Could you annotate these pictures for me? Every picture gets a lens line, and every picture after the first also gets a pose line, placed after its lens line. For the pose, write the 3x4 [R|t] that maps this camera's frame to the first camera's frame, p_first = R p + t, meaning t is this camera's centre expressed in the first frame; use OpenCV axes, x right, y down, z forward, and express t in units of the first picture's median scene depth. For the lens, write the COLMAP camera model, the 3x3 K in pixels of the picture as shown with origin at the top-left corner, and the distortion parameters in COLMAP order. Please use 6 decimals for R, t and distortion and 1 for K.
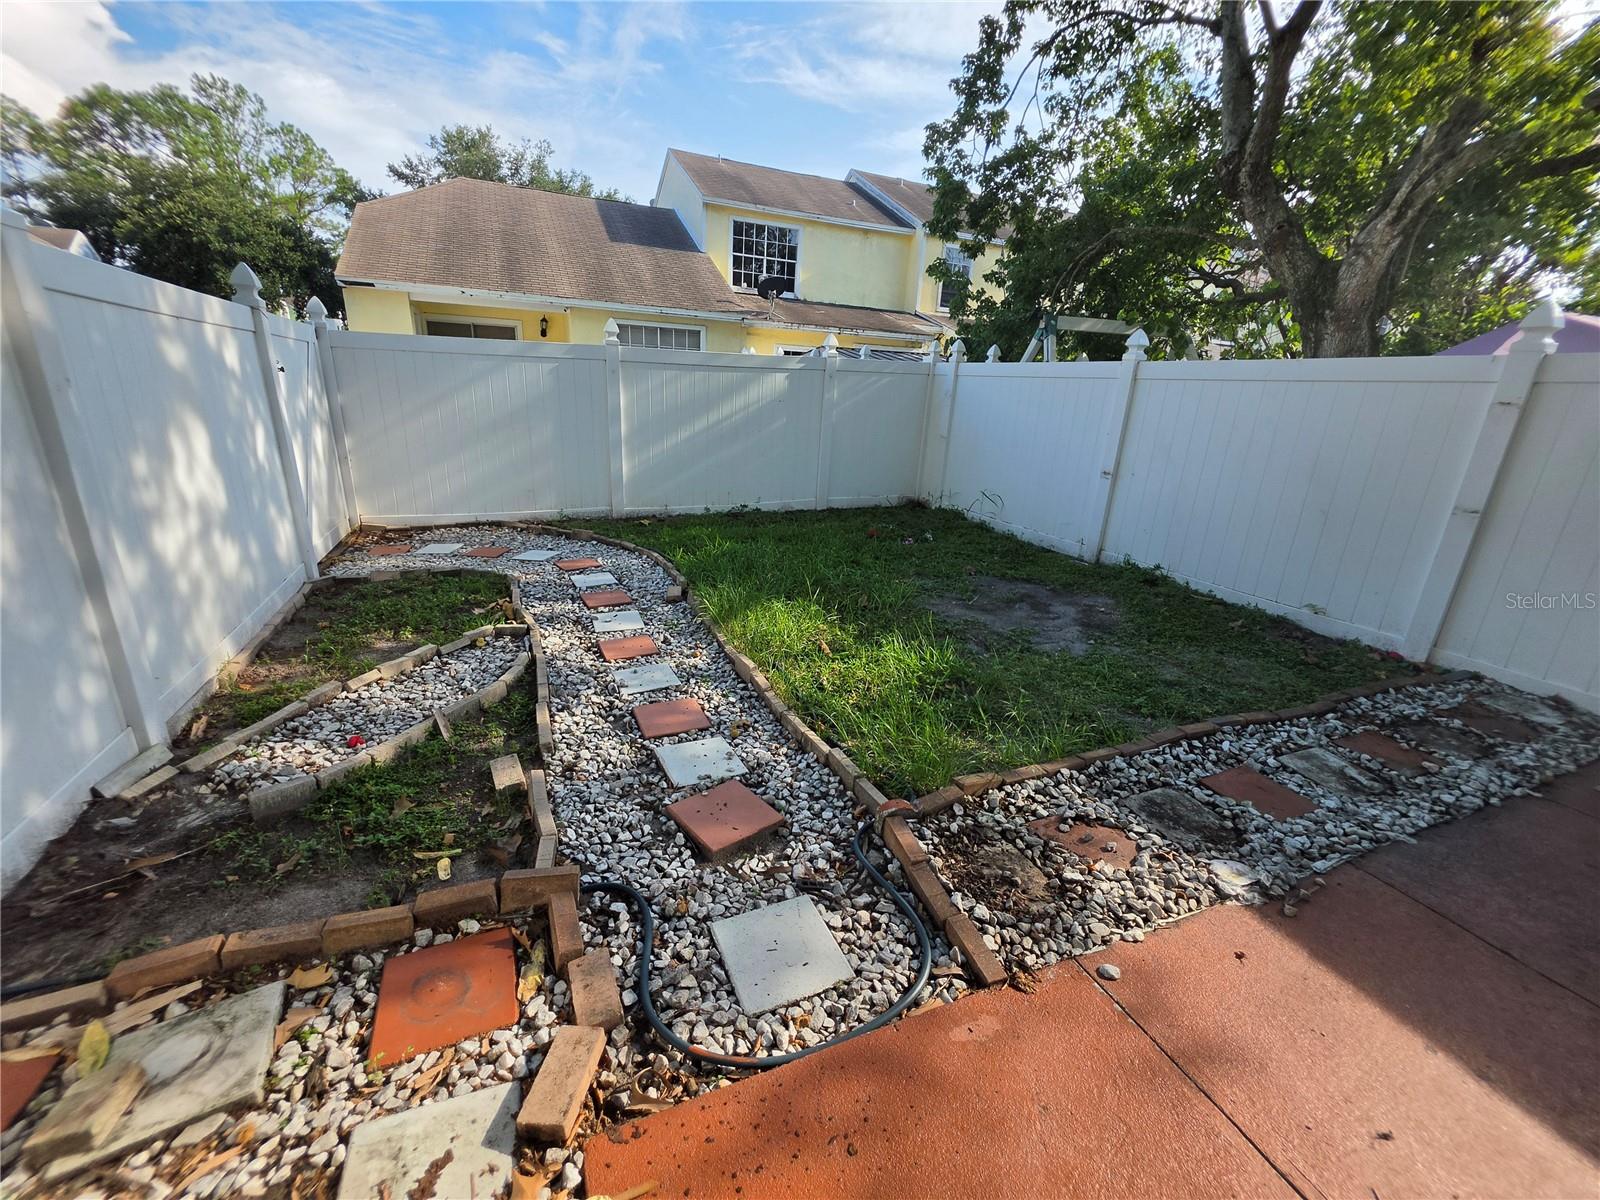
lens RADIAL K [[649.4, 0, 800.0], [0, 649.4, 600.0], [0, 0, 1]] dist [-0.000907, -0.000462]
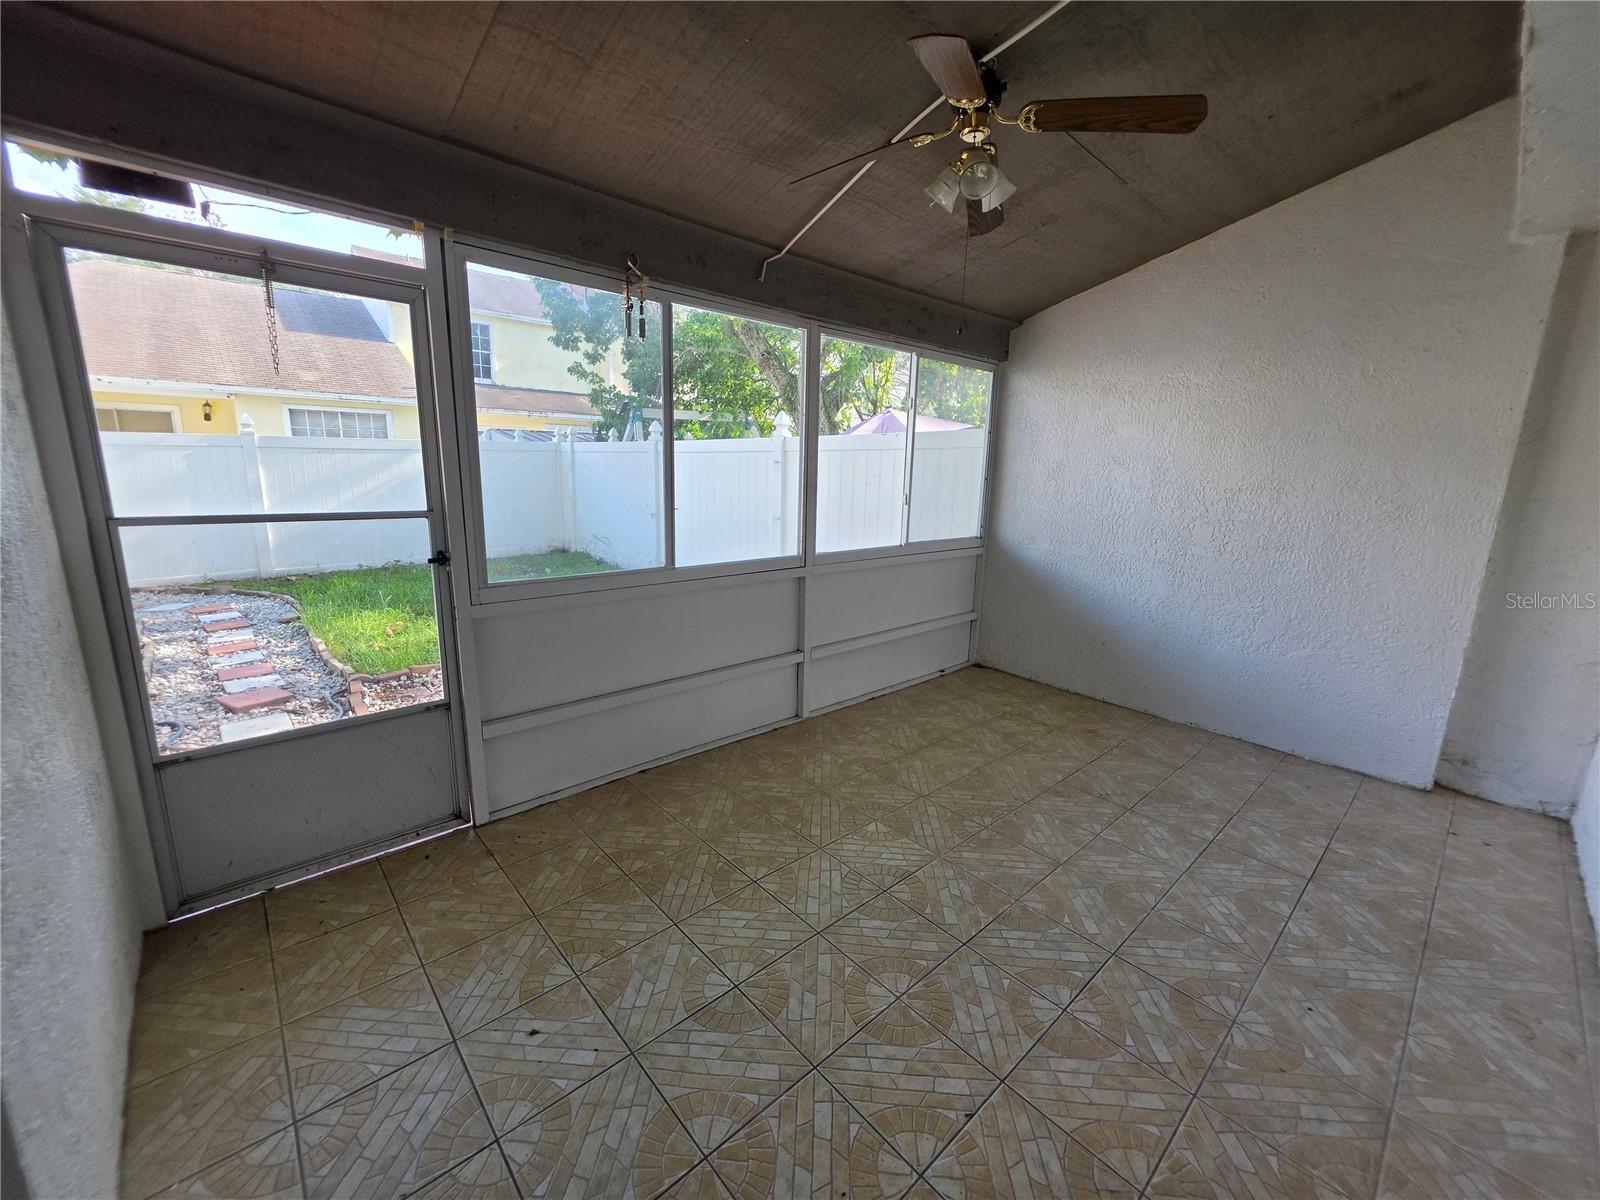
lens RADIAL K [[649.4, 0, 800.0], [0, 649.4, 600.0], [0, 0, 1]] dist [-0.000907, -0.000462]
pose [[0.942882, -0.096439, 0.318861, 0.231388], [0.128436, 0.988417, -0.080844, 0.122261], [-0.307371, 0.117180, 0.944347, -0.364358]]
